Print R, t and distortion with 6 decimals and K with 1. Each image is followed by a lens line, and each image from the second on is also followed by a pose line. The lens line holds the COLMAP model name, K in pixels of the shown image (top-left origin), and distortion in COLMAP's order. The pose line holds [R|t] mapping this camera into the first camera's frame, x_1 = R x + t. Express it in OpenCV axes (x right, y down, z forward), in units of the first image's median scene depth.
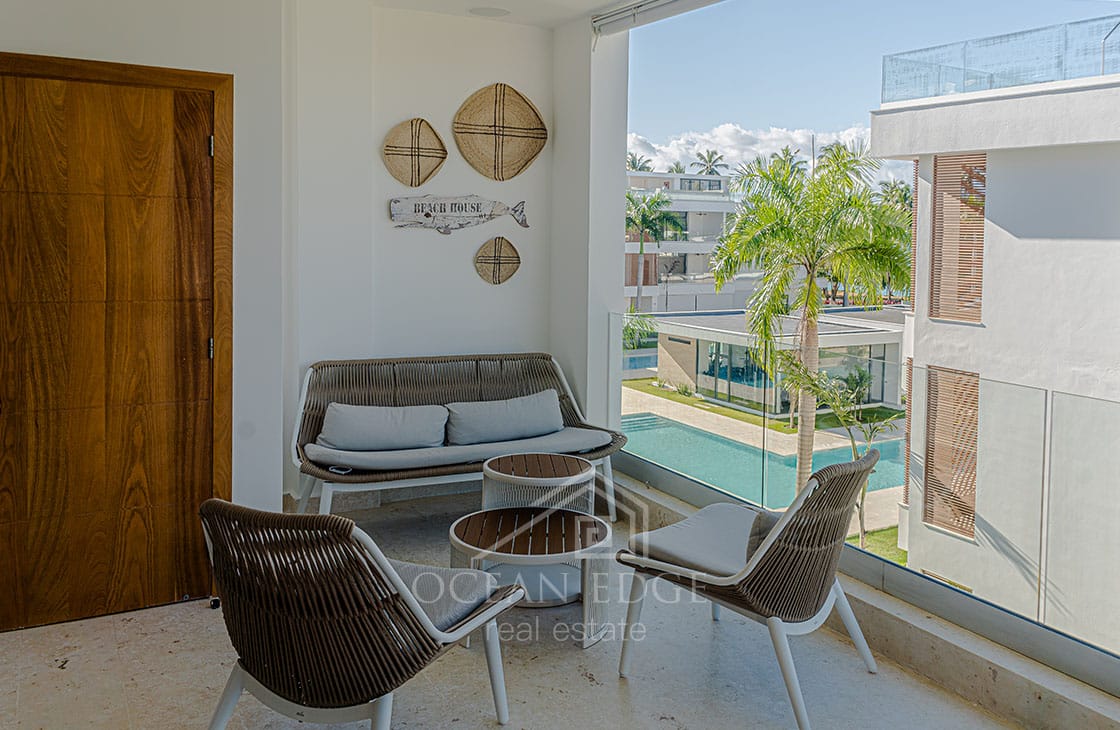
lens RADIAL K [[908.2, 0, 587.1], [0, 908.2, 310.6], [0, 0, 1]] dist [-0.004787, 0.009468]
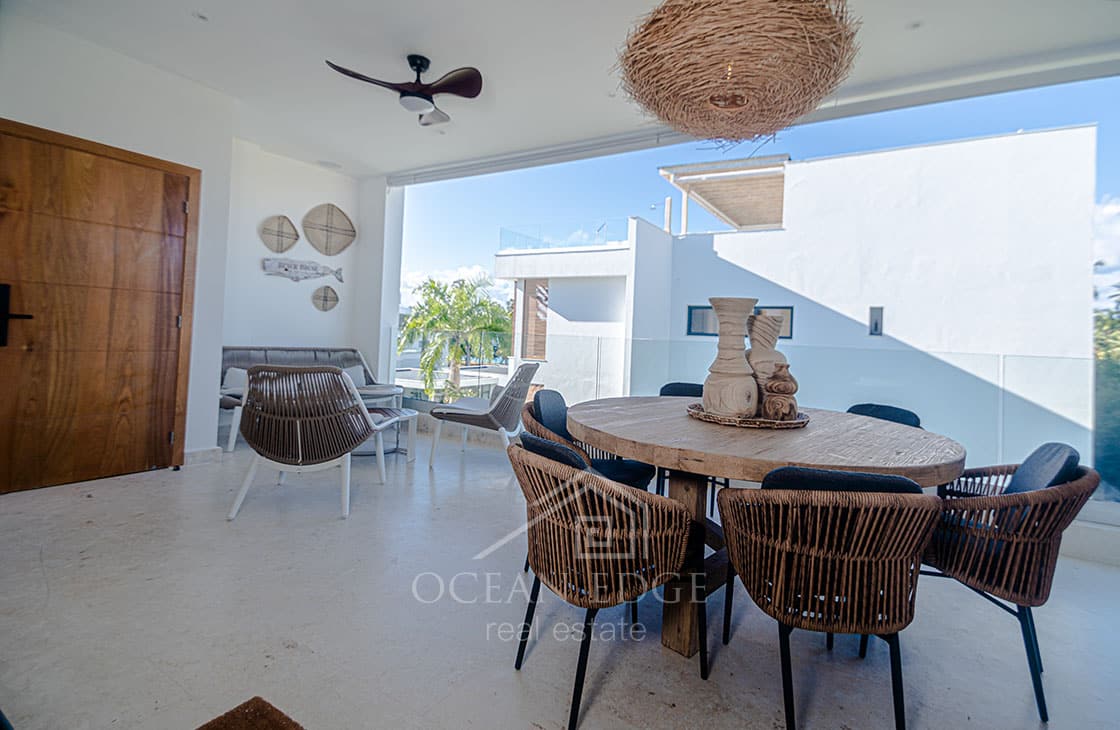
lens RADIAL K [[532.3, 0, 560.0], [0, 532.3, 365.0], [0, 0, 1]] dist [-0.001809, -0.001228]
pose [[0.892293, 0.016317, 0.451162, -0.165810], [-0.002430, 0.999506, -0.031342, 0.118082], [-0.451451, 0.026870, 0.891891, -0.190166]]
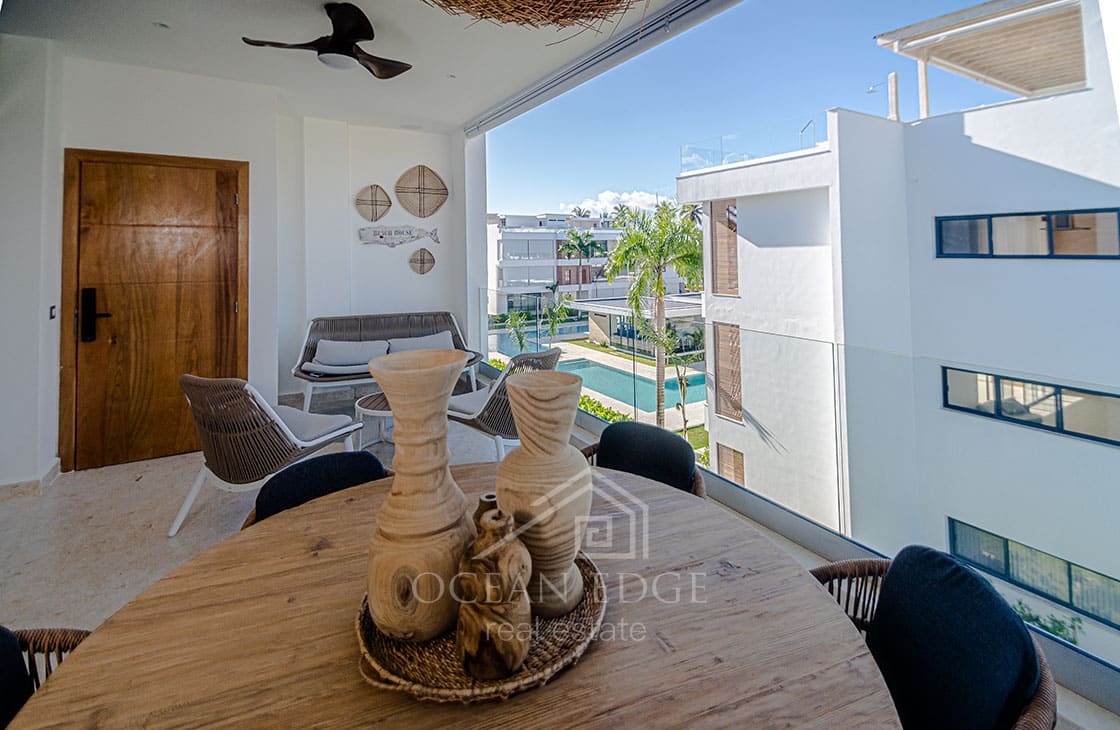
lens RADIAL K [[539.2, 0, 562.4], [0, 539.2, 262.6], [0, 0, 1]] dist [0.017707, -0.000573]
pose [[0.999646, -0.023040, -0.013279, 0.205554], [0.021991, 0.996993, -0.074310, 0.036550], [0.014951, 0.073992, 0.997147, -0.081238]]
